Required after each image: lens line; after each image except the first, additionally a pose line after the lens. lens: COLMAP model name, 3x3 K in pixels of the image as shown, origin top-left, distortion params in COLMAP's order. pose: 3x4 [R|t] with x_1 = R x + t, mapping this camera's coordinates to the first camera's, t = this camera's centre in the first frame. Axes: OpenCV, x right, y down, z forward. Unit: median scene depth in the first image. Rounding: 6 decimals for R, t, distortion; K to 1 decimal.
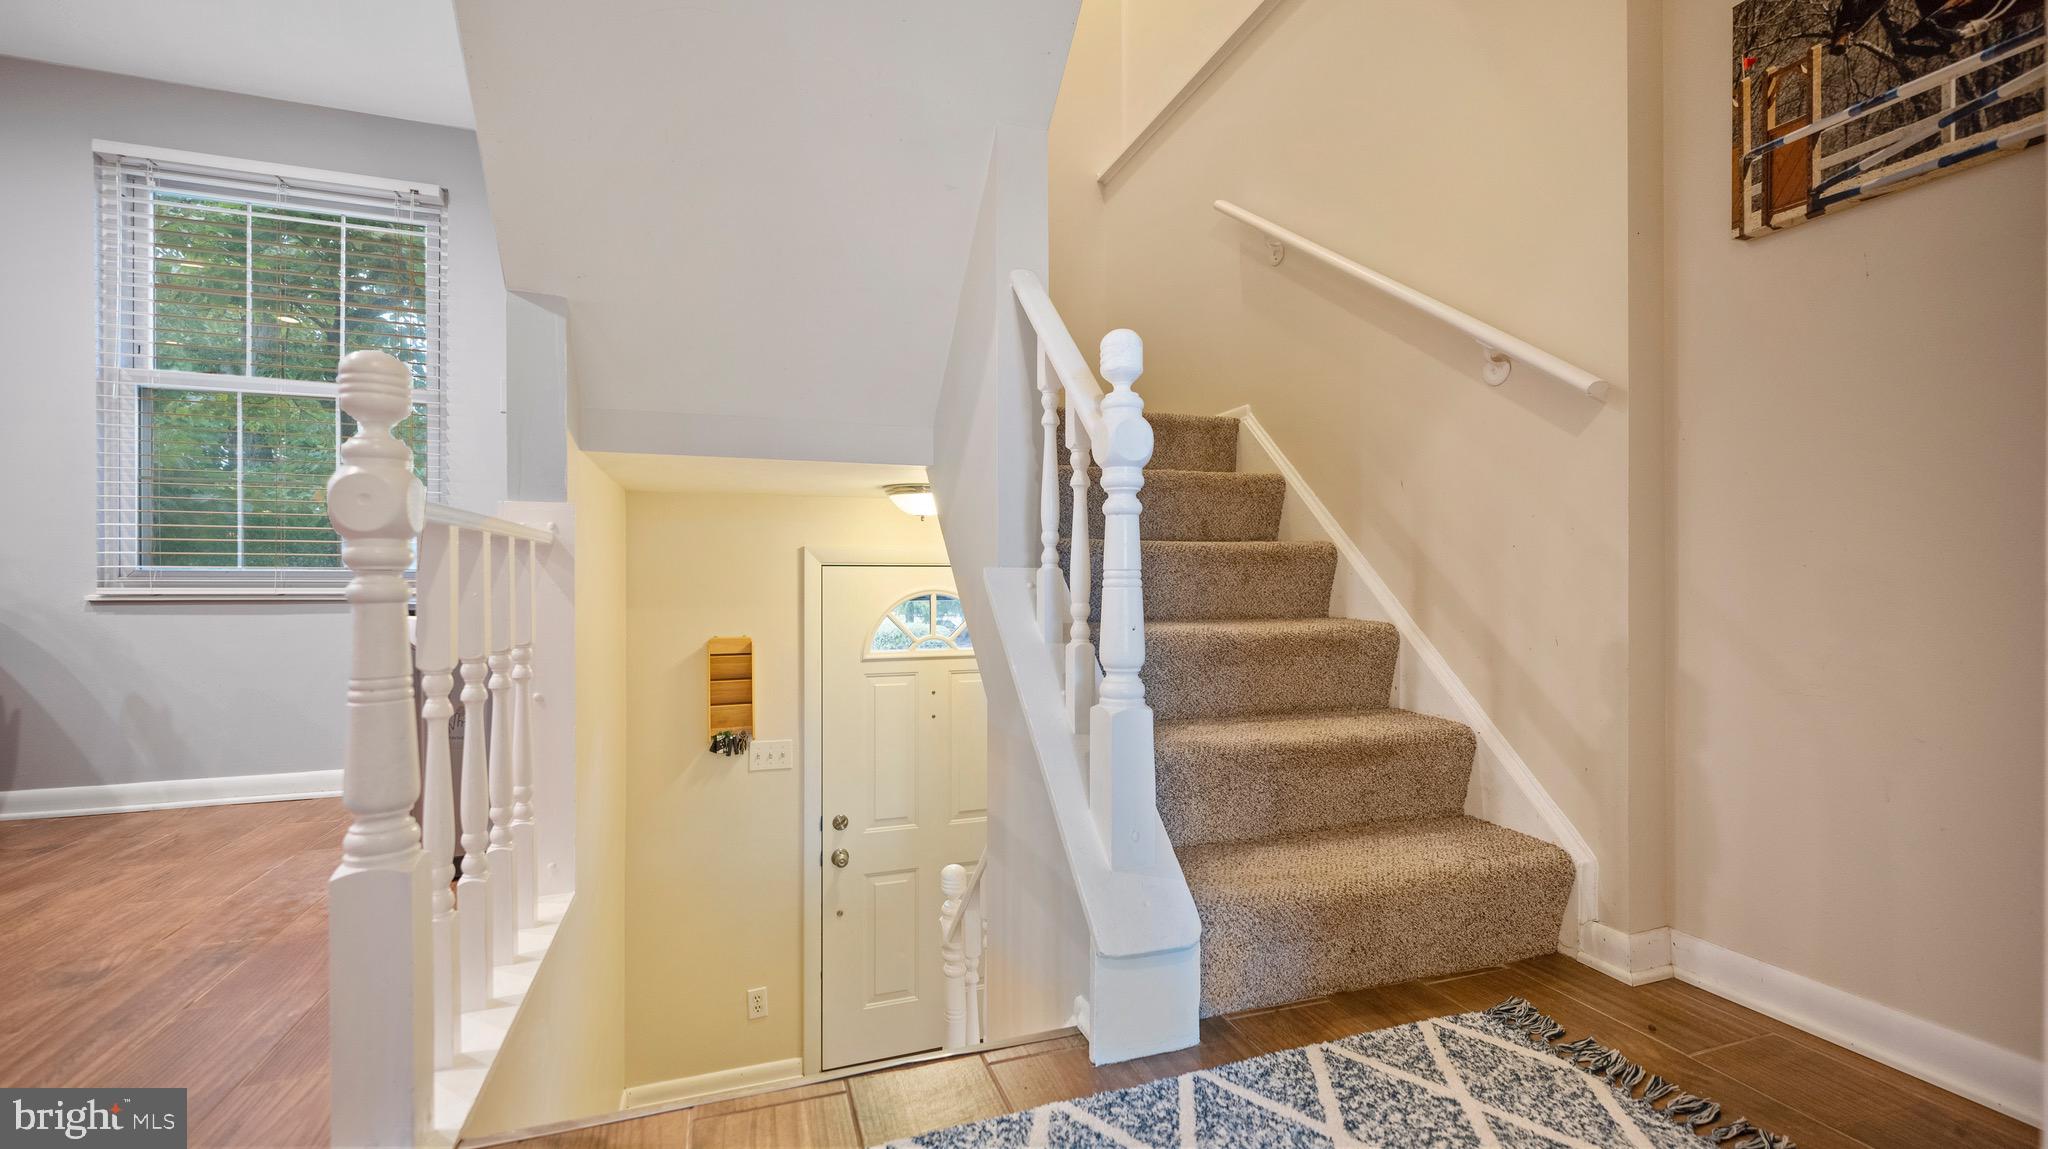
lens RADIAL K [[844.9, 0, 1033.7], [0, 844.9, 576.2], [0, 0, 1]] dist [0.004232, -0.000908]
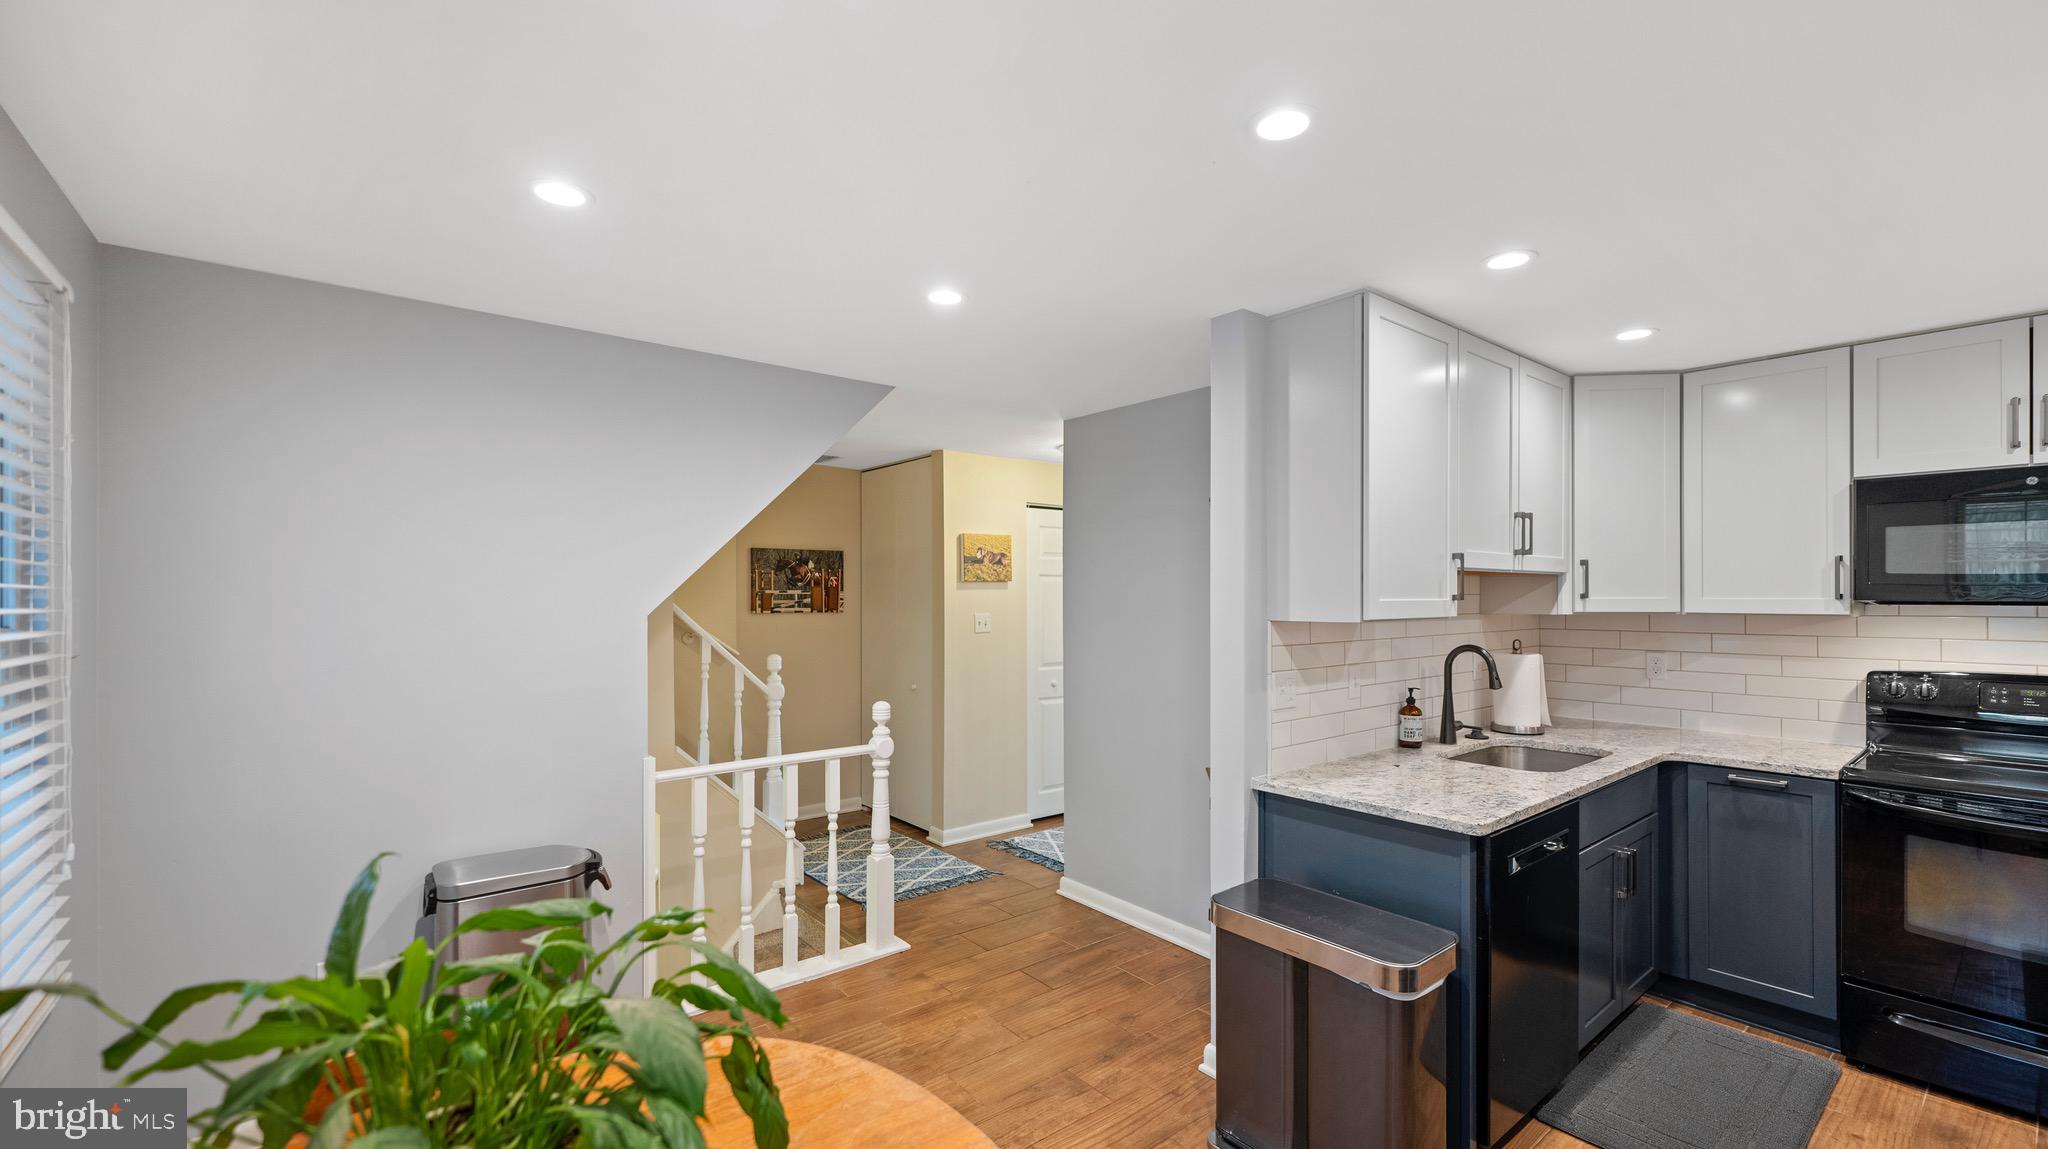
lens RADIAL K [[844.9, 0, 1033.4], [0, 844.9, 589.8], [0, 0, 1]] dist [0.004232, -0.000908]
pose [[-0.339056, 0.004545, 0.940755, -3.091847], [-0.002118, 0.999982, -0.005595, -0.516128], [-0.940764, -0.003889, -0.339040, 1.193534]]
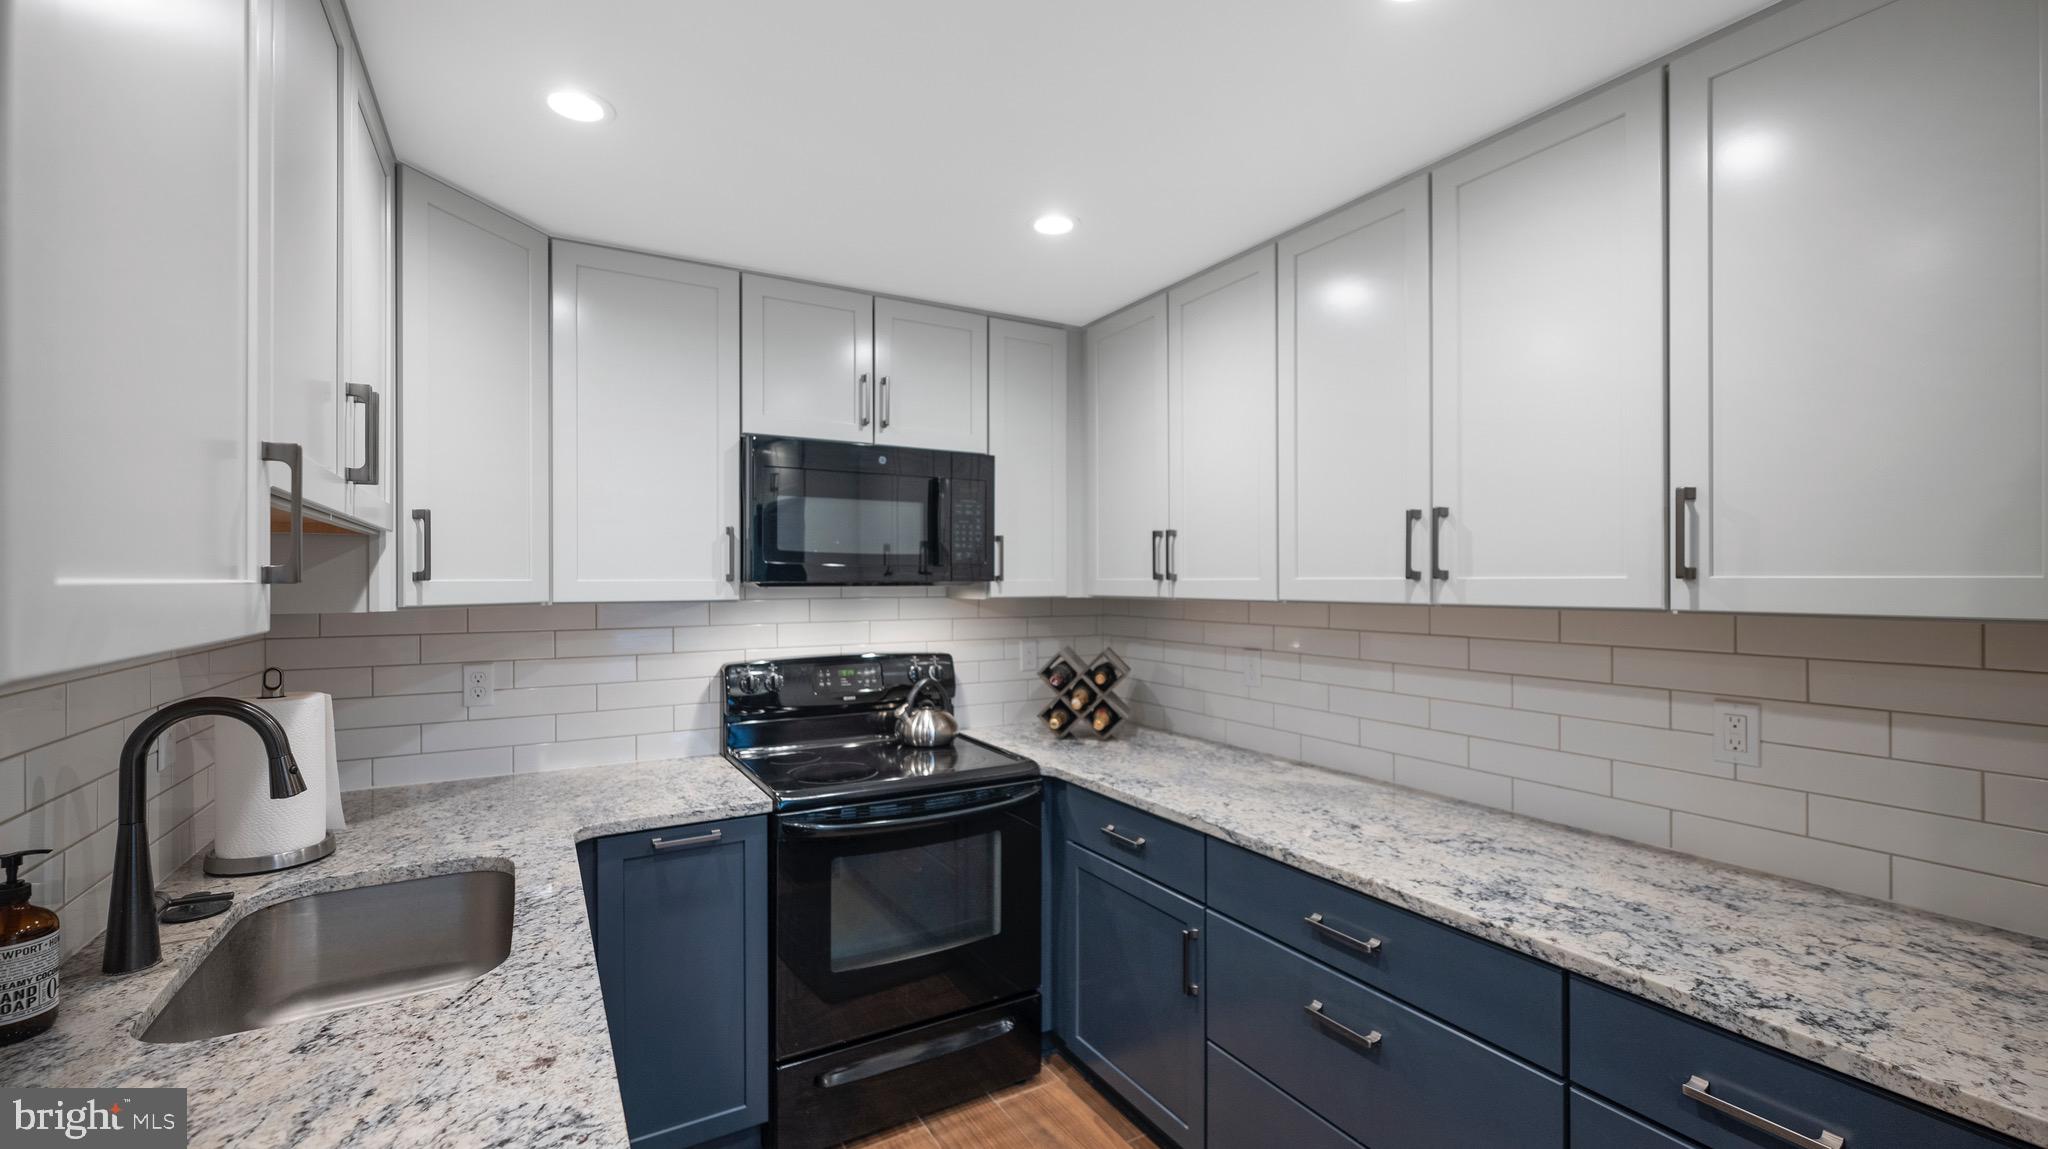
lens RADIAL K [[844.9, 0, 1017.1], [0, 844.9, 581.2], [0, 0, 1]] dist [0.004232, -0.000908]
pose [[-0.983351, 0.001249, -0.181711, -2.061335], [0.001498, 0.999998, -0.001235, -0.505272], [0.181709, -0.001487, -0.983351, 0.383529]]
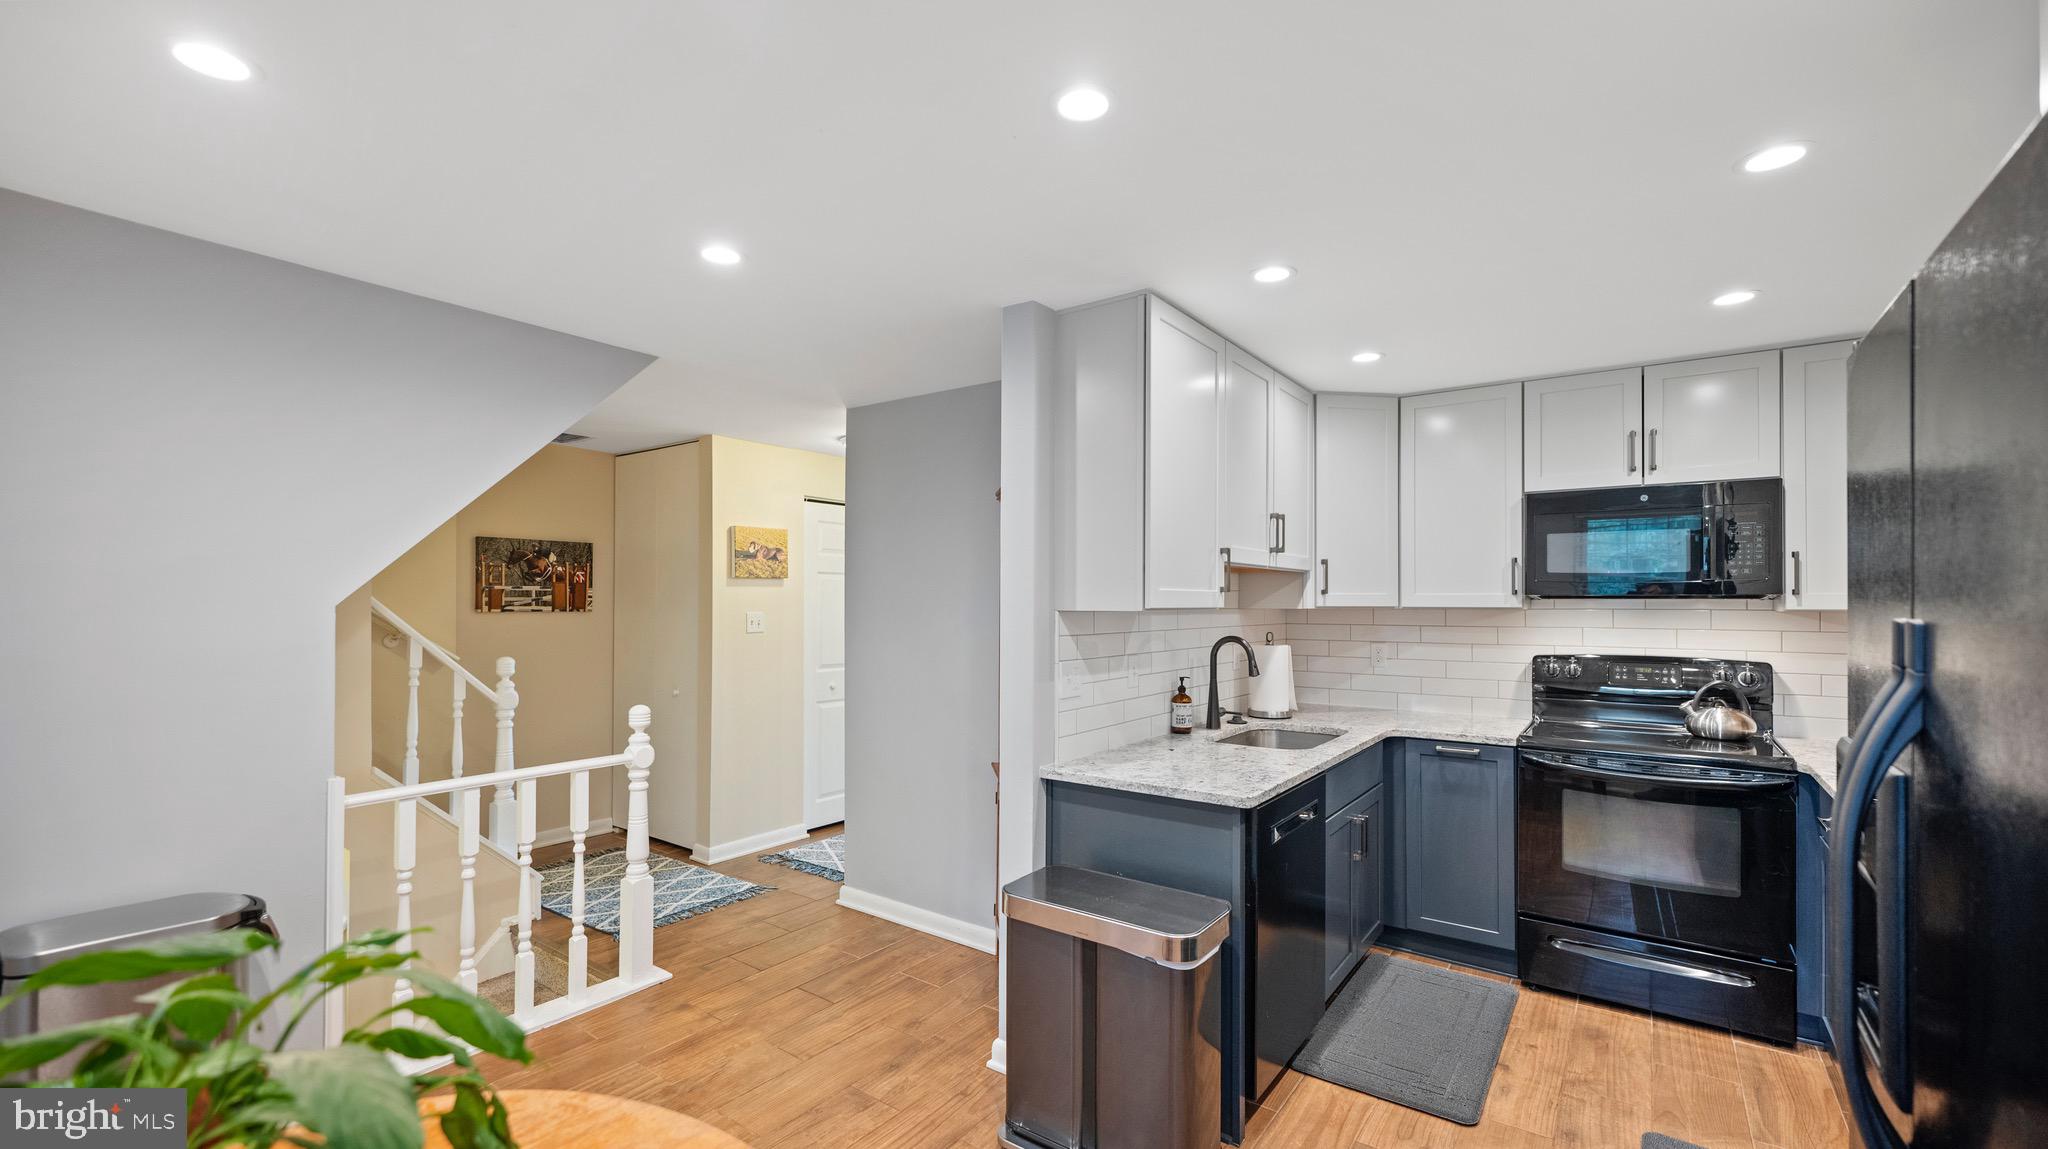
lens RADIAL K [[844.9, 0, 1025.3], [0, 844.9, 590.4], [0, 0, 1]] dist [0.004232, -0.000908]
pose [[-0.566329, 0.011358, 0.824101, -3.031444], [-0.004121, 0.999854, -0.016612, -0.473847], [-0.824169, -0.012804, -0.566200, 1.200418]]
